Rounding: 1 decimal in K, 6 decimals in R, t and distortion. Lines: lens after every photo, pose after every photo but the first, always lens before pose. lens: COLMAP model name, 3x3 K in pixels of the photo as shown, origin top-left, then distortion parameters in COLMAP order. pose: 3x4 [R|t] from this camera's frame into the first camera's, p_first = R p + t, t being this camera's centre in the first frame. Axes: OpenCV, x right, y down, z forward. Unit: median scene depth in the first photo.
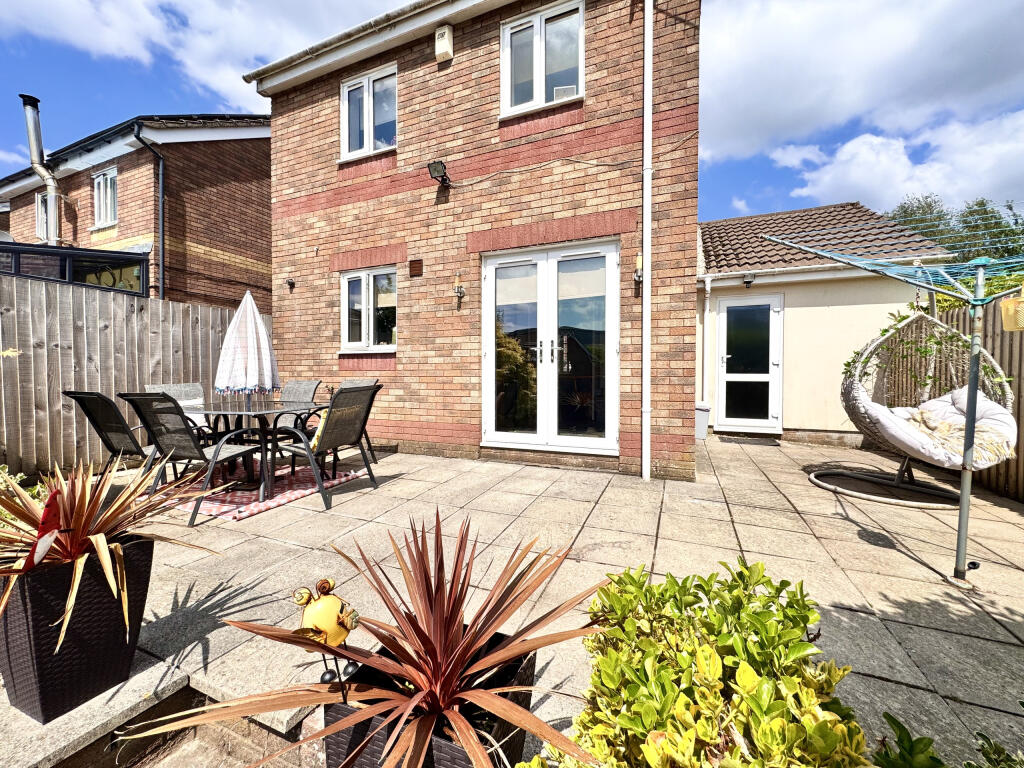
lens RADIAL K [[408.5, 0, 509.2], [0, 408.5, 388.1], [0, 0, 1]] dist [-0.001214, -0.000330]
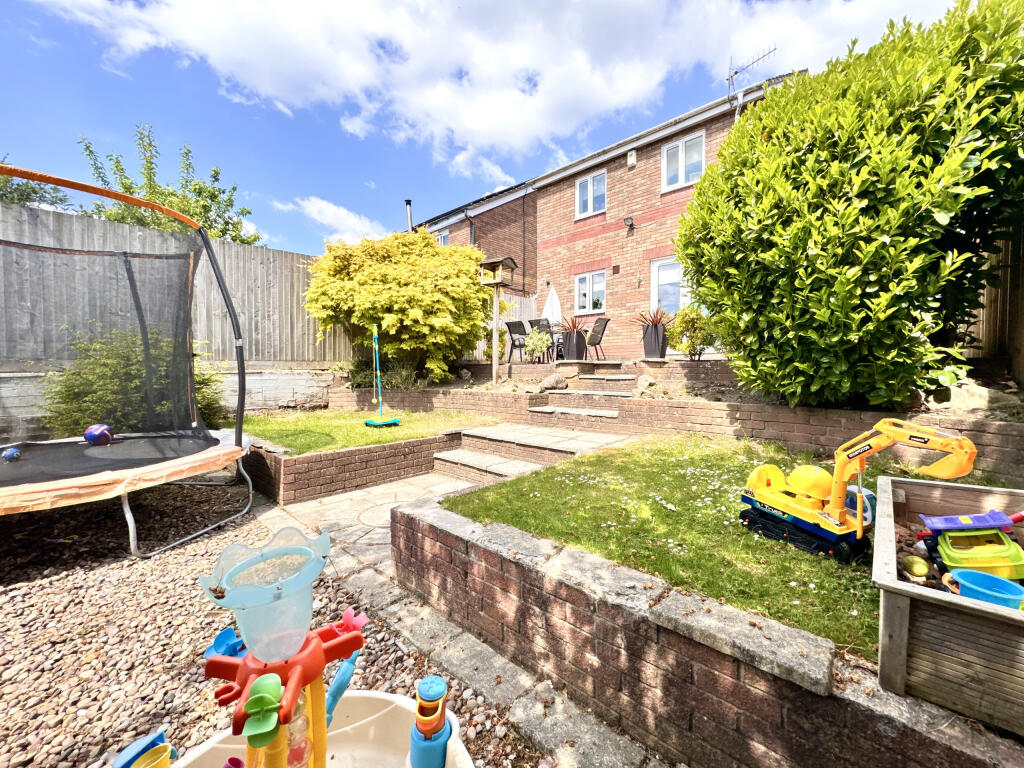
lens RADIAL K [[408.5, 0, 508.0], [0, 408.5, 381.8], [0, 0, 1]] dist [-0.001214, -0.000330]
pose [[0.933146, 0.006250, -0.359445, 0.002775], [-0.005362, 0.999980, 0.003466, 0.243118], [0.359459, -0.001307, 0.933160, -1.021393]]
